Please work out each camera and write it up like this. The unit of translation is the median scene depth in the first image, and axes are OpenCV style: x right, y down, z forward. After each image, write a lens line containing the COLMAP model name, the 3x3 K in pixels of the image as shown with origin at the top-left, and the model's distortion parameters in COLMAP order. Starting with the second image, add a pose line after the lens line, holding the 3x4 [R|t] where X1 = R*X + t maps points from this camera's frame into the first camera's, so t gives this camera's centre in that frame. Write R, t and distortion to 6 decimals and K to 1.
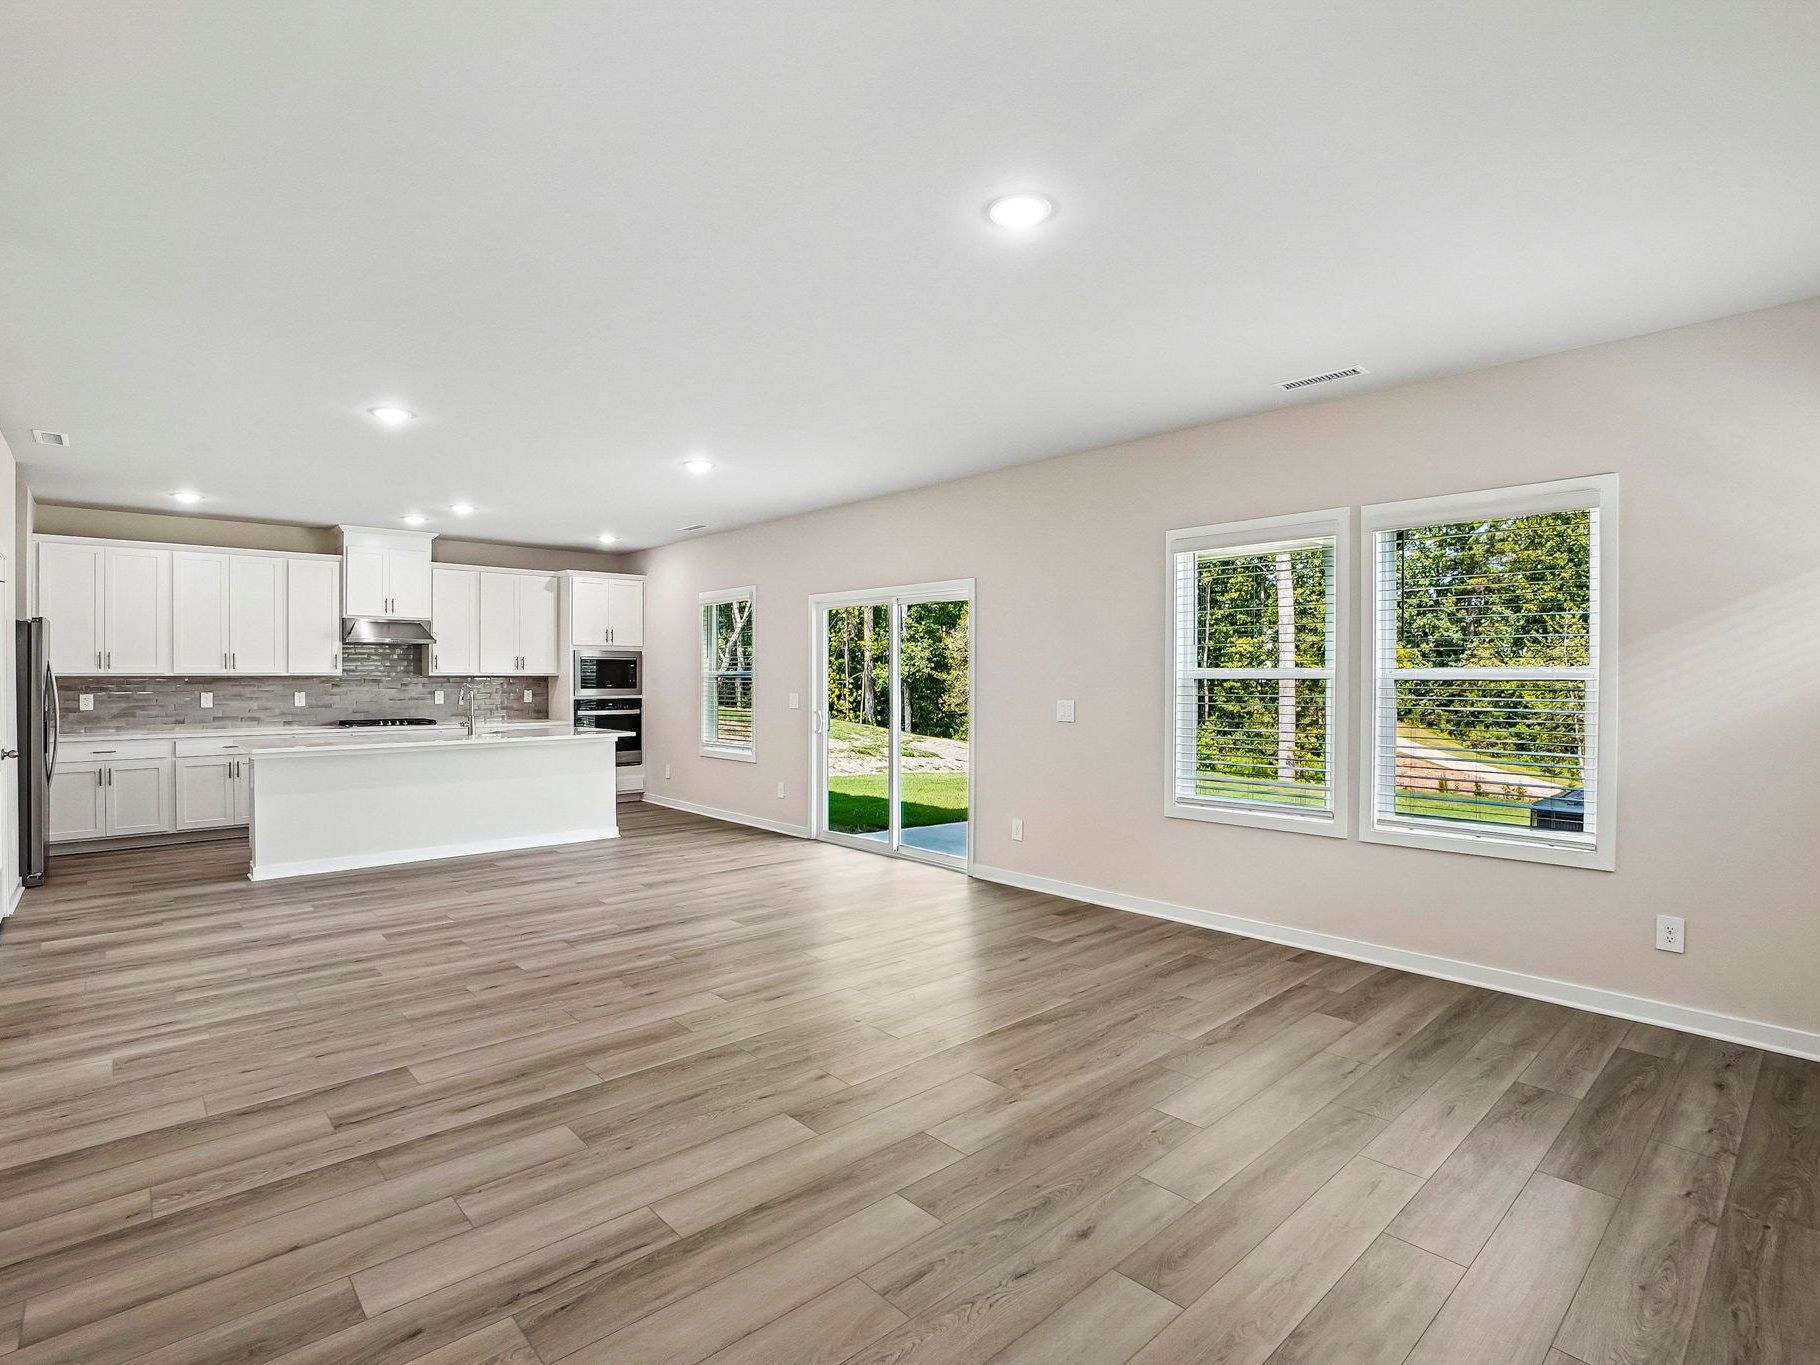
lens RADIAL K [[914.0, 0, 900.9], [0, 914.0, 683.7], [0, 0, 1]] dist [-0.051569, 0.019510]
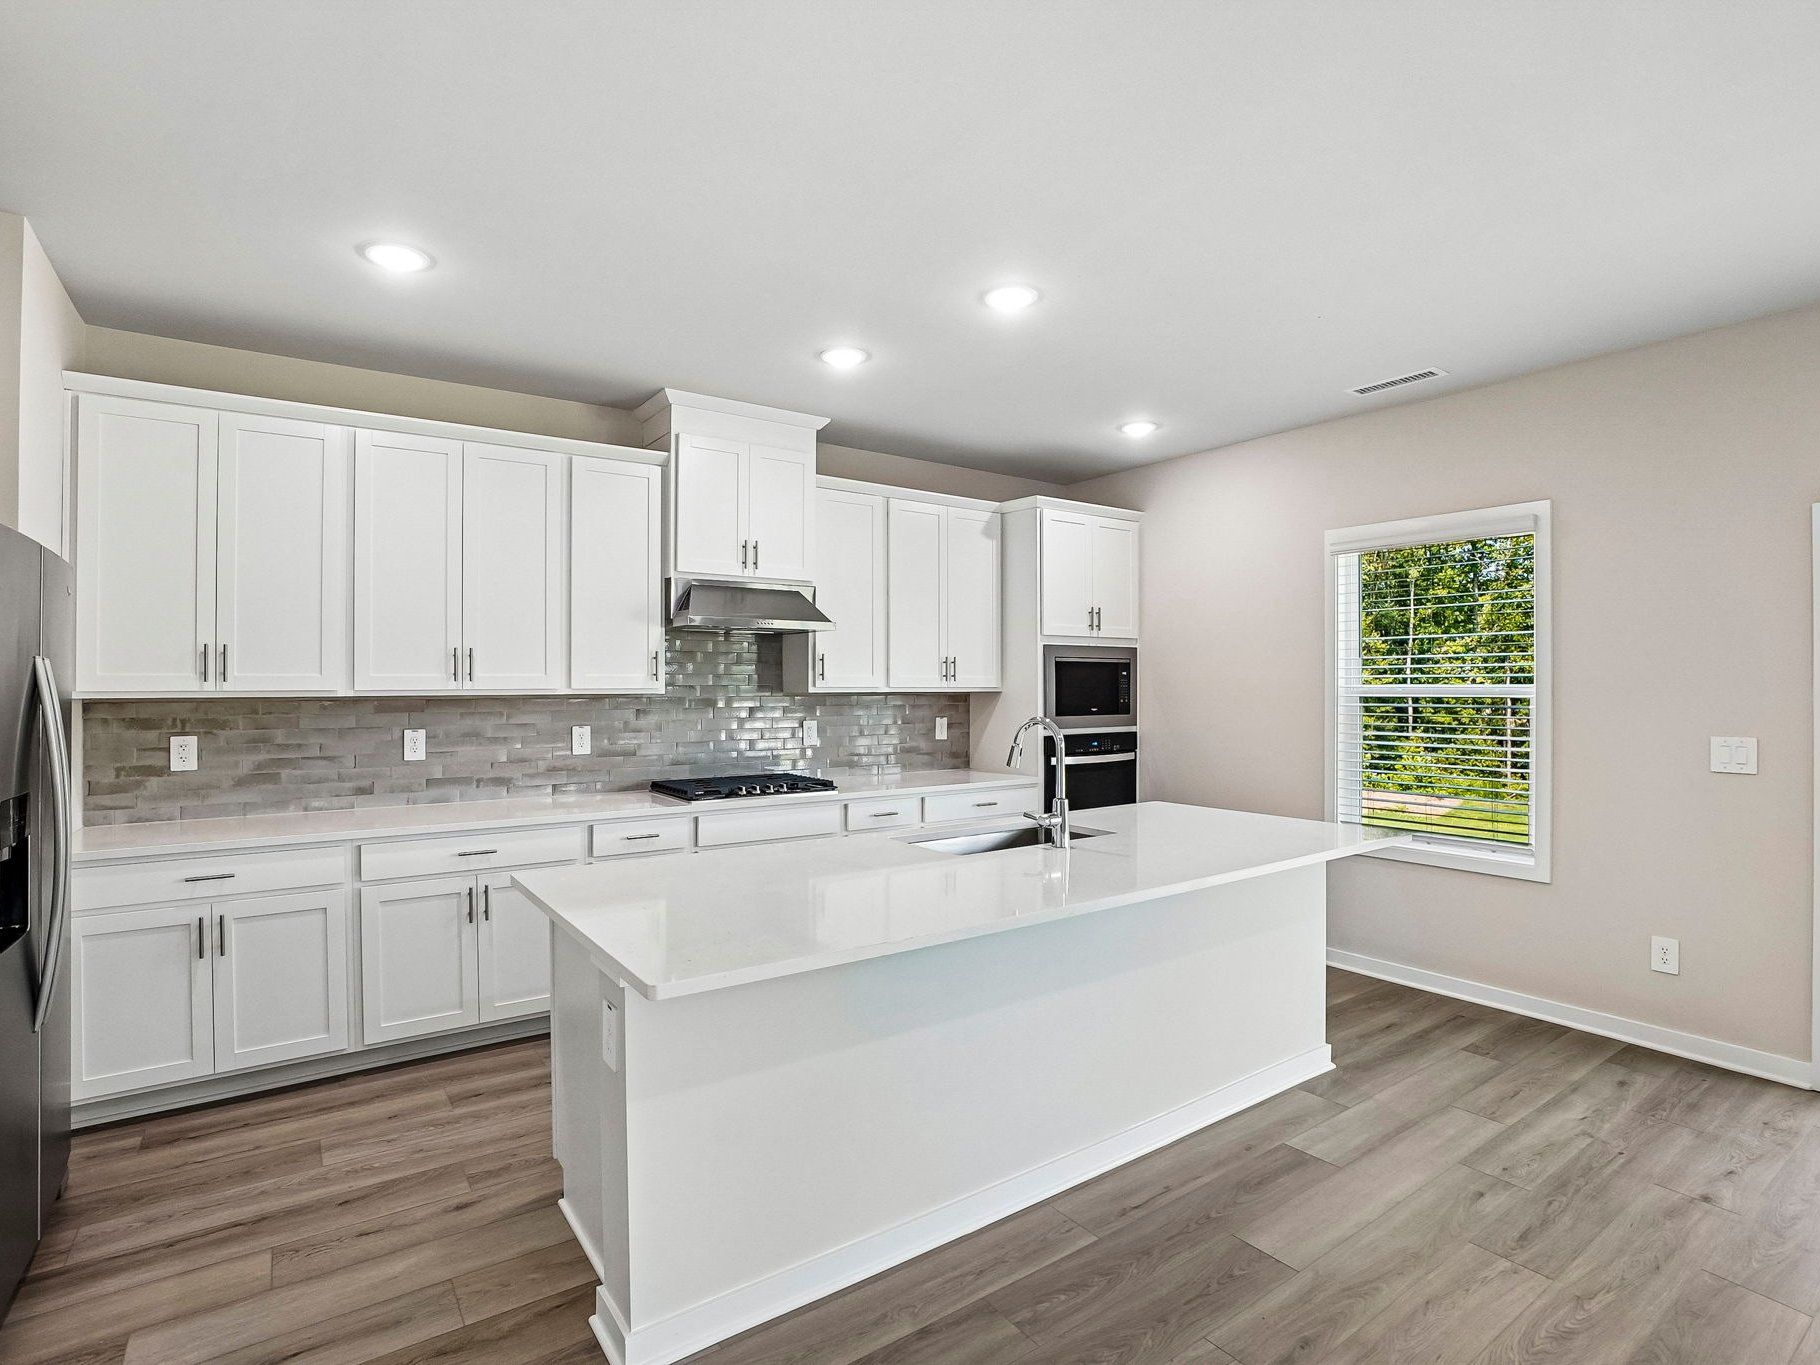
lens RADIAL K [[914.0, 0, 903.8], [0, 914.0, 690.9], [0, 0, 1]] dist [-0.051569, 0.019510]
pose [[0.993020, -0.000271, -0.117947, -0.486719], [0.000138, 0.999999, -0.001133, -0.011318], [0.117947, 0.001109, 0.993019, 0.579977]]
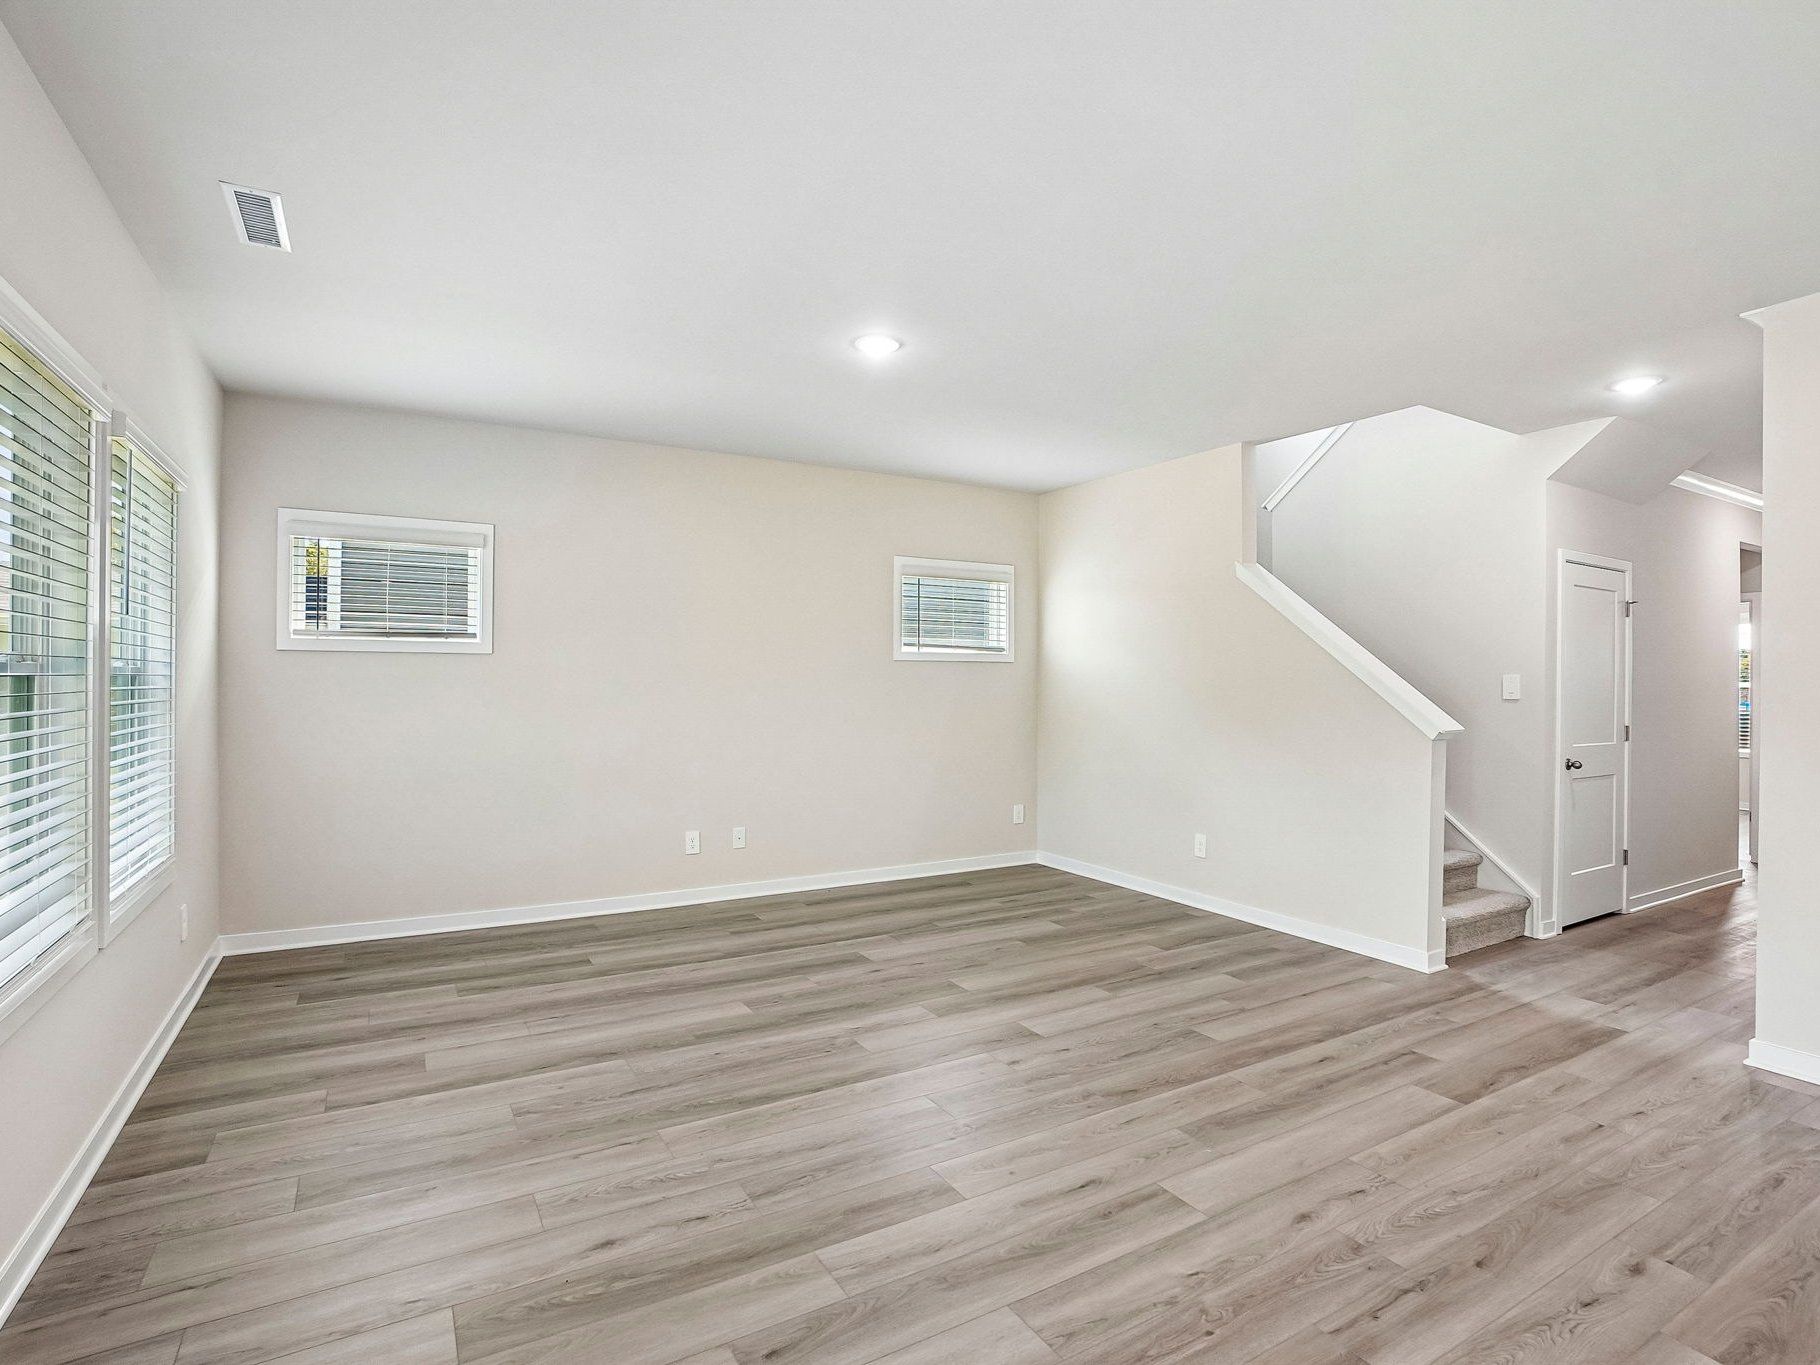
lens RADIAL K [[914.0, 0, 917.4], [0, 914.0, 652.1], [0, 0, 1]] dist [-0.051569, 0.019510]
pose [[-0.981513, -0.002692, 0.191375, -0.074796], [-0.006969, 0.999741, -0.021676, -0.006202], [-0.191267, -0.022609, -0.981278, 0.870819]]
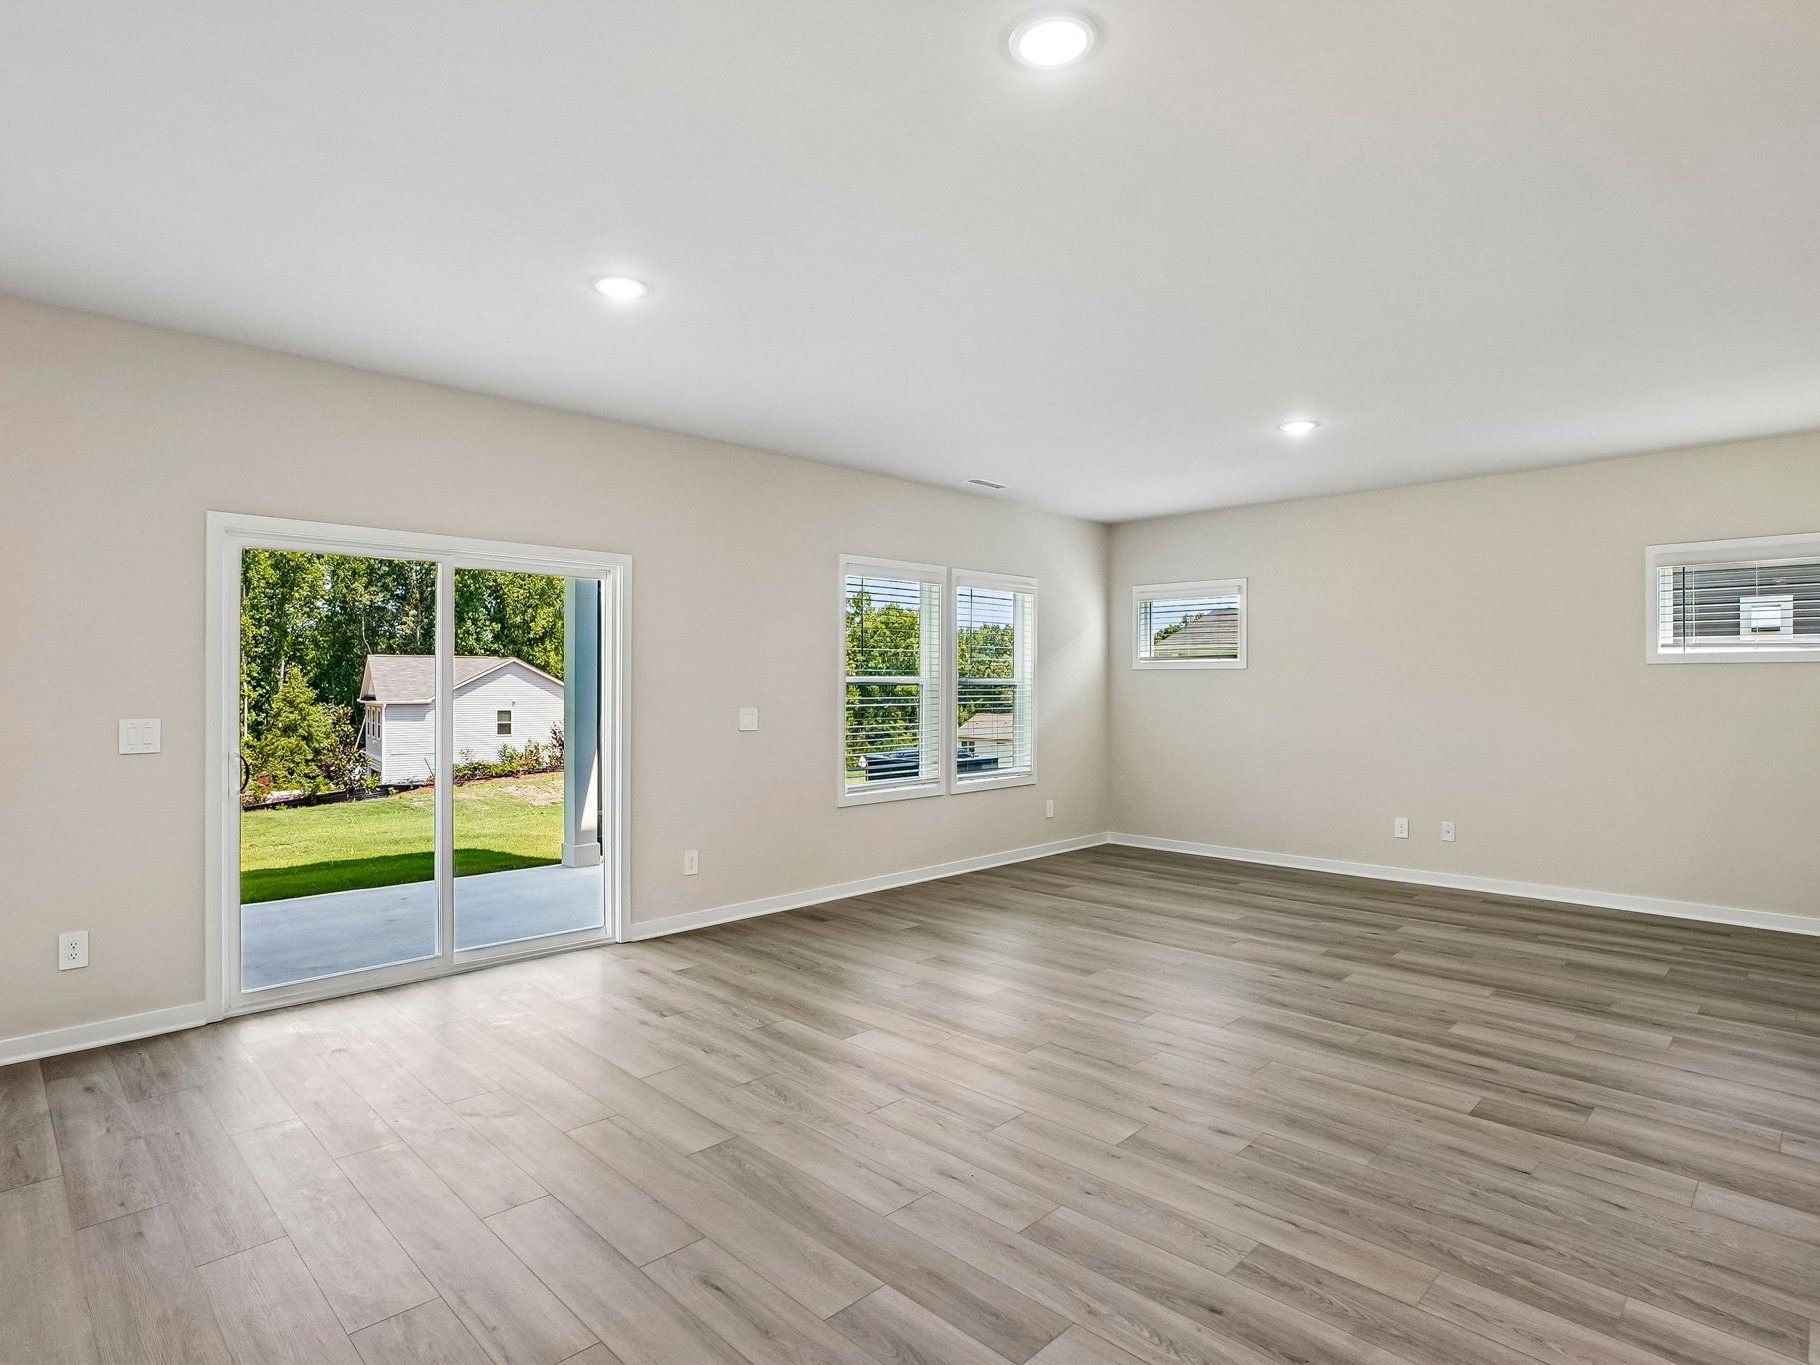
lens RADIAL K [[969.9, 0, 879.0], [0, 969.9, 688.0], [0, 0, 1]] dist [-0.048128, 0.016442]
pose [[-0.047728, -0.004624, 0.998850, -0.637691], [0.006202, 0.999969, 0.004926, -0.004945], [-0.998841, 0.006430, -0.047698, 0.706104]]
